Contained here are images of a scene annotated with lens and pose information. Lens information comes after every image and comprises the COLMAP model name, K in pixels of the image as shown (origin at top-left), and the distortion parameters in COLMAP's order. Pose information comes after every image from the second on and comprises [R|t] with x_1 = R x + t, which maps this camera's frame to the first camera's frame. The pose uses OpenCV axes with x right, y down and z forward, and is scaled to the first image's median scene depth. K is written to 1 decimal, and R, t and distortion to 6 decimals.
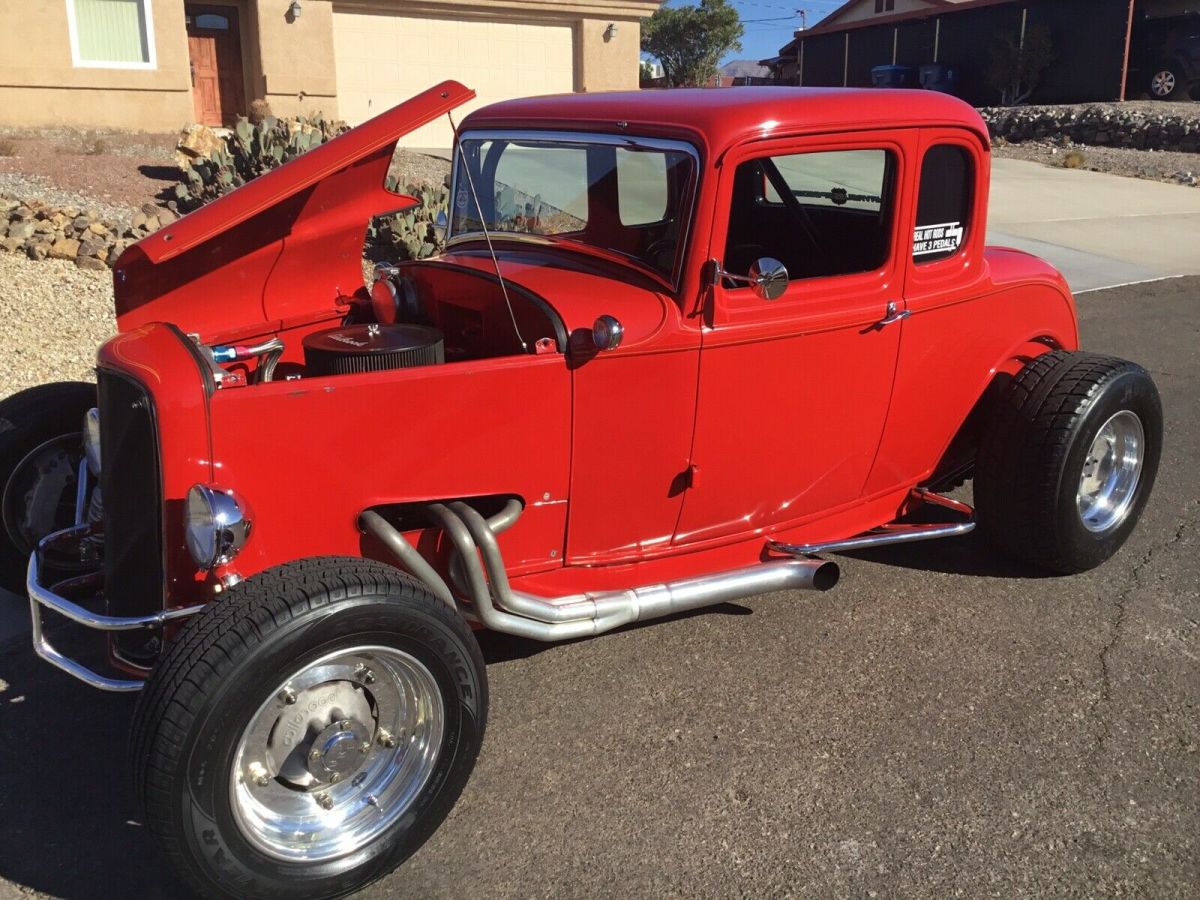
lens RADIAL K [[1074.2, 0, 586.3], [0, 1074.2, 450.1], [0, 0, 1]] dist [0.072554, -0.111976]
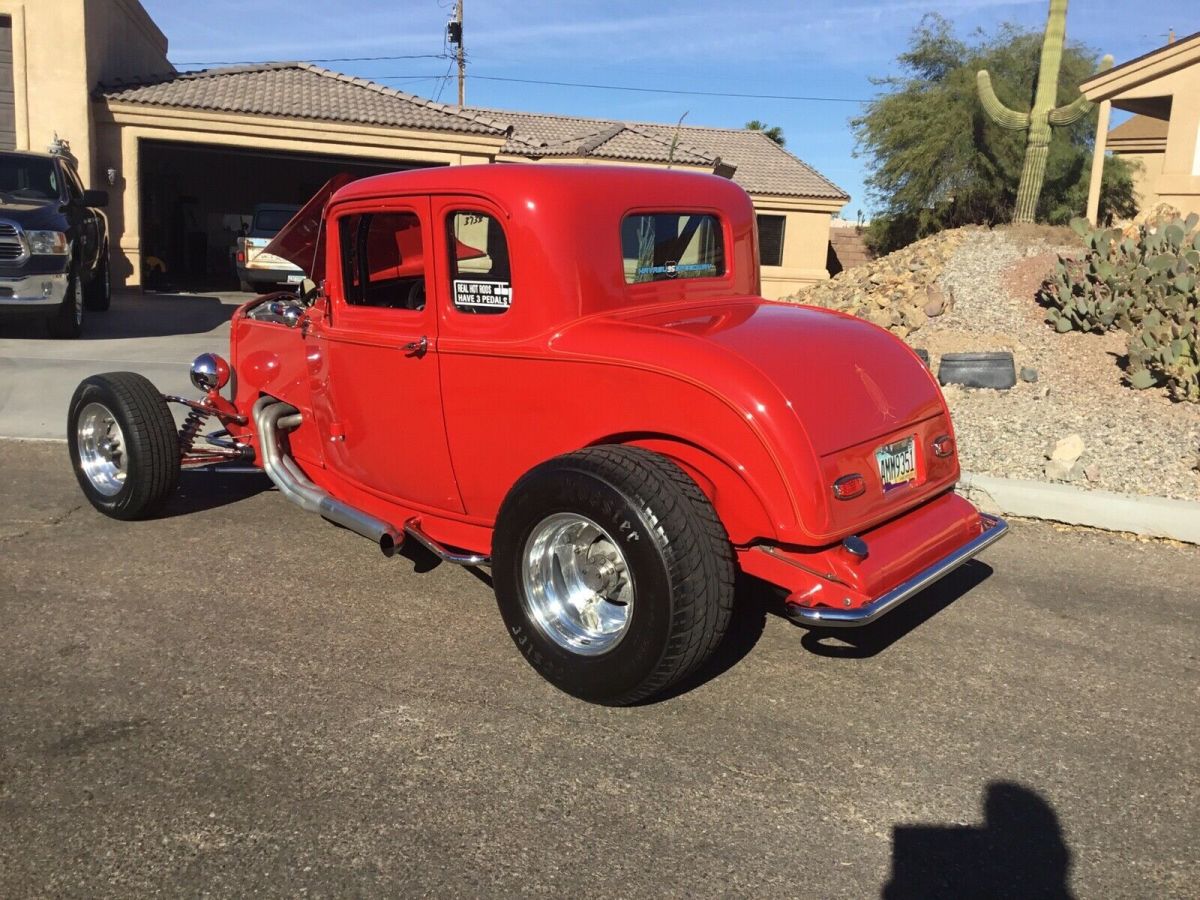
lens RADIAL K [[1071.3, 0, 594.7], [0, 1071.3, 452.3], [0, 0, 1]] dist [0.109143, -0.203080]
pose [[0.212595, 0.200701, -0.956307, 1.408385], [-0.295797, 0.945978, 0.132775, -0.217341], [0.931293, 0.254645, 0.260477, 0.842668]]
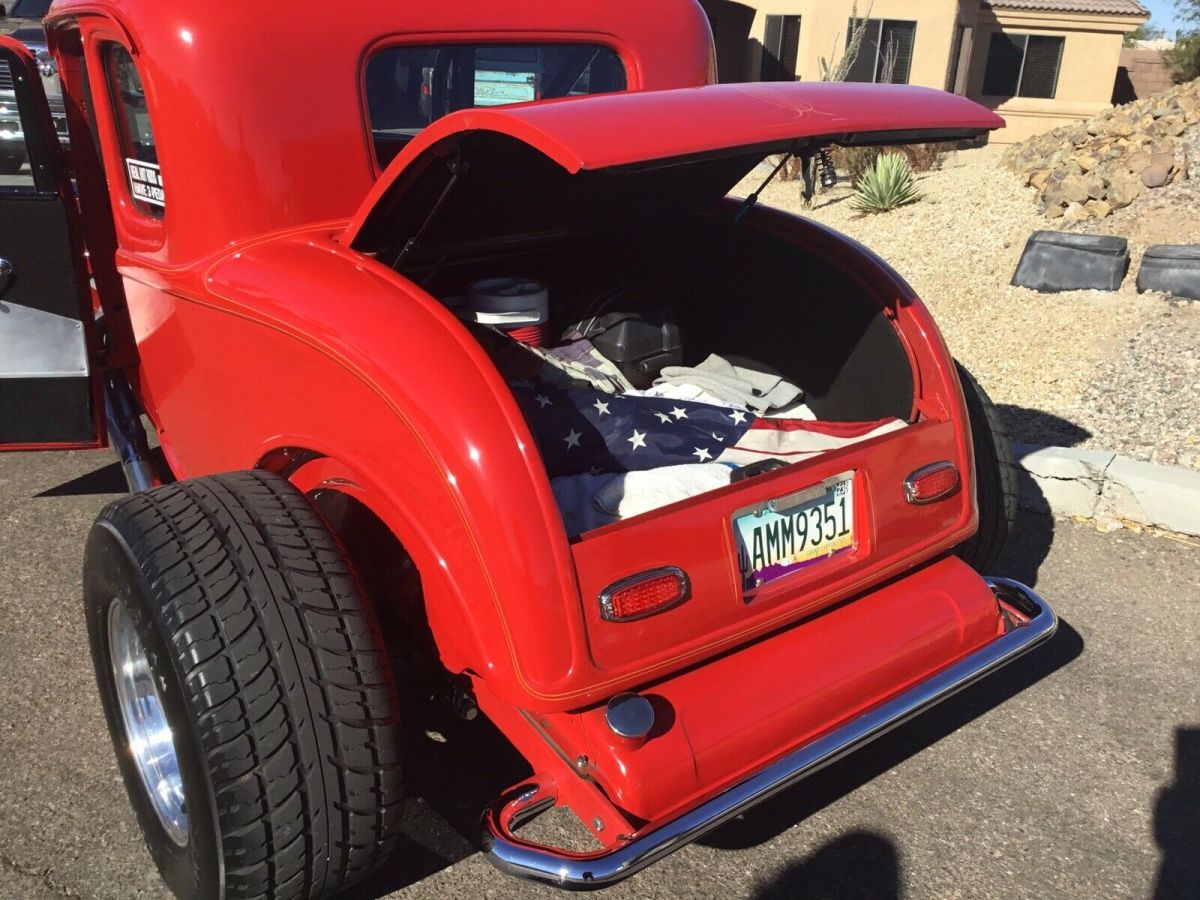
lens RADIAL K [[1086.3, 0, 605.2], [0, 1086.3, 447.2], [0, 0, 1]] dist [0.079406, -0.116539]
pose [[-0.016211, 0.339880, -0.940329, 0.998533], [-0.299472, 0.895629, 0.328886, -0.350909], [0.953967, 0.286934, 0.087265, 1.231179]]
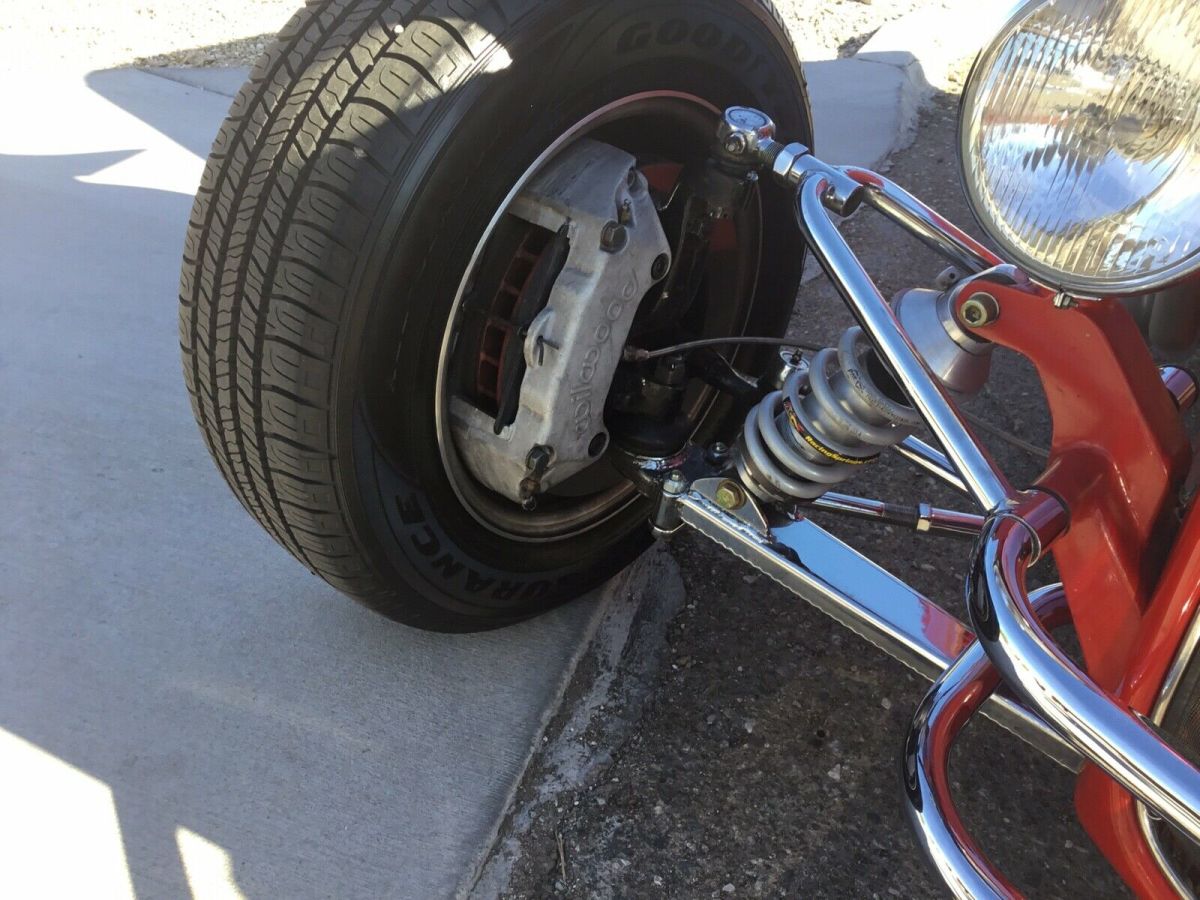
lens RADIAL K [[1086.3, 0, 605.2], [0, 1086.3, 447.2], [0, 0, 1]] dist [0.079406, -0.116539]
pose [[0.992455, -0.009572, 0.122233, -0.485118], [-0.020737, 0.969481, 0.244289, 0.002236], [-0.120841, -0.244980, 0.961968, 0.664576]]
